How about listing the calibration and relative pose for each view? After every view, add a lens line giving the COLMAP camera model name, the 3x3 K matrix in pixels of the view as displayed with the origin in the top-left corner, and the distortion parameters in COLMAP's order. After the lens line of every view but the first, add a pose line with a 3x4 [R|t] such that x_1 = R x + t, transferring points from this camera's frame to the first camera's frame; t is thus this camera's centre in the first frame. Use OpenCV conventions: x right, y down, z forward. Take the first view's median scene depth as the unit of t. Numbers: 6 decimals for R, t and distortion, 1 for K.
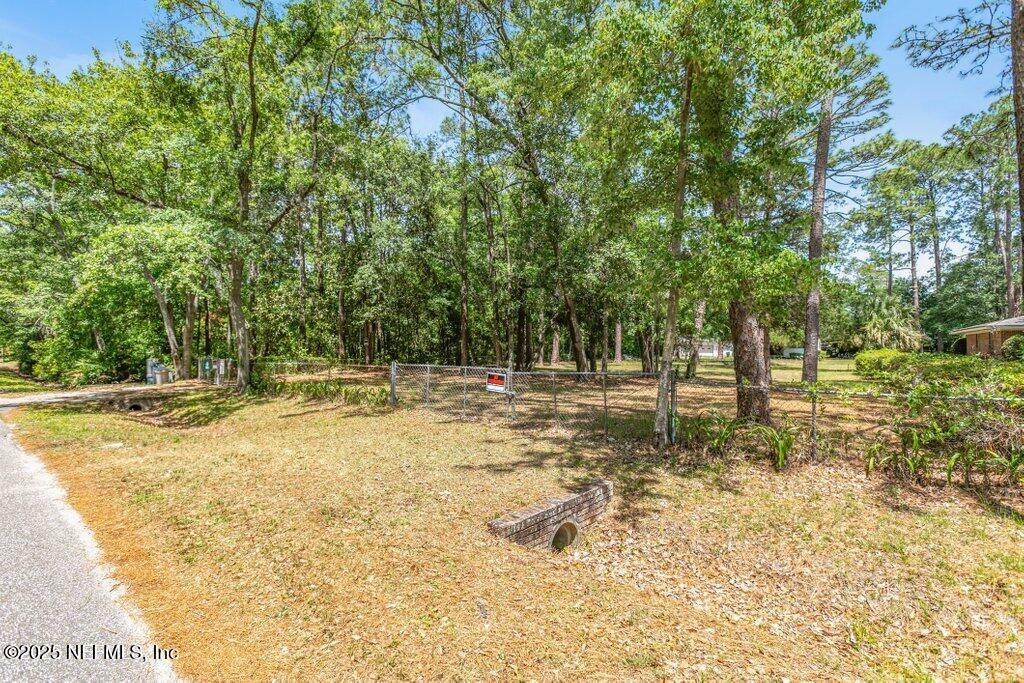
lens RADIAL K [[535.7, 0, 512.5], [0, 535.7, 342.5], [0, 0, 1]] dist [-0.011229, 0.001571]
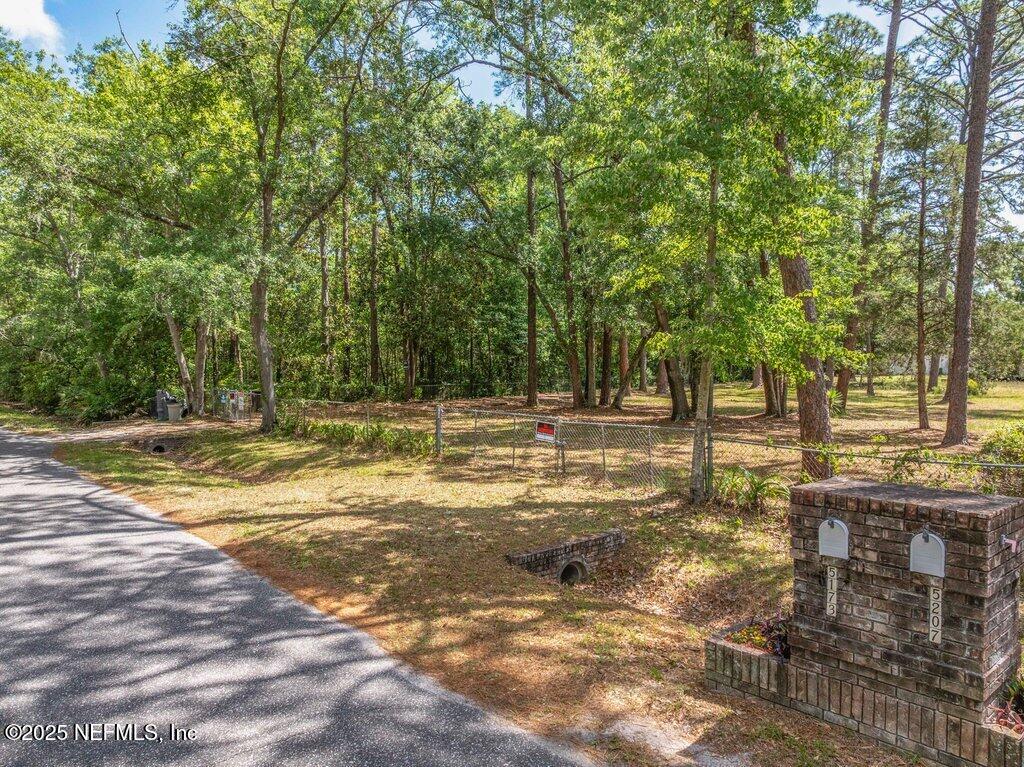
lens RADIAL K [[712.8, 0, 511.4], [0, 712.8, 382.4], [0, 0, 1]] dist [-0.047915, 0.011853]
pose [[0.993204, 0.004778, -0.116292, 0.076158], [-0.002075, 0.999725, 0.023353, -0.056240], [0.116372, -0.022953, 0.992940, -0.323988]]
